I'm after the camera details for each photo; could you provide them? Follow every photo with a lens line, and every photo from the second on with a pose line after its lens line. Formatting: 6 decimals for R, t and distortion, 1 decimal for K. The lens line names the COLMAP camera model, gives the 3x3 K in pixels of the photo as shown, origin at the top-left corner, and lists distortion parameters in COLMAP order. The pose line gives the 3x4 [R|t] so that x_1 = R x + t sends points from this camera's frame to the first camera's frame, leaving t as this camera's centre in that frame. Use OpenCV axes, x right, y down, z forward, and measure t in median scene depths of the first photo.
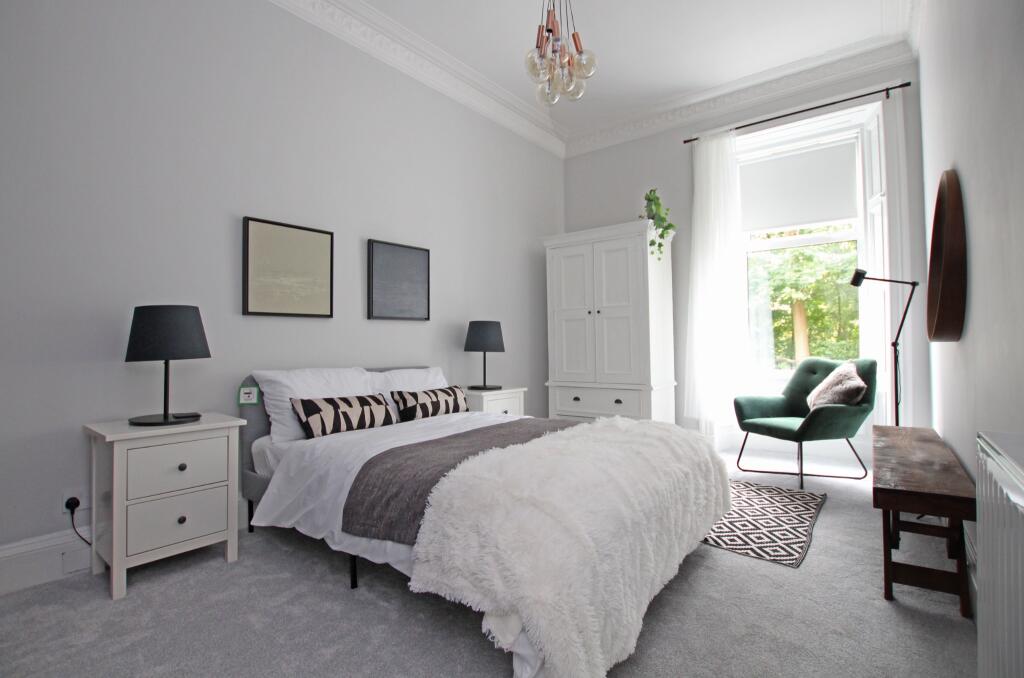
lens RADIAL K [[506.0, 0, 512.0], [0, 506.0, 339.0], [0, 0, 1]] dist [-0.000067, -0.000126]
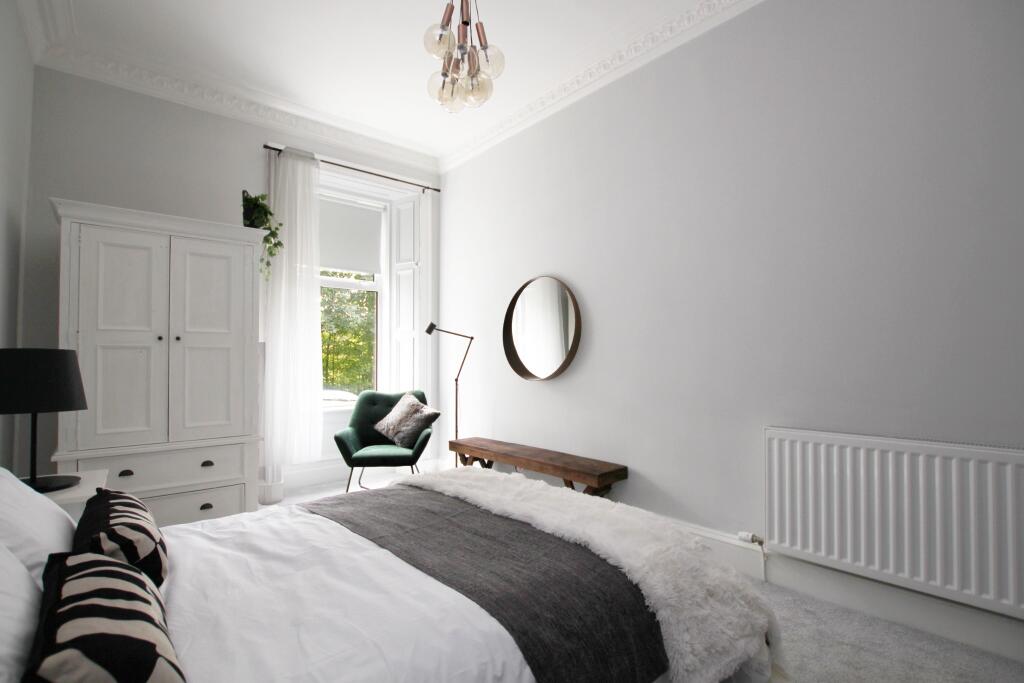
lens RADIAL K [[495.2, 0, 512.8], [0, 495.2, 350.0], [0, 0, 1]] dist [-0.002171, -0.000197]
pose [[0.197237, 0.029362, 0.979916, -0.460069], [-0.018265, 0.999488, -0.026273, -0.032801], [-0.980186, -0.012717, 0.197672, 0.485295]]
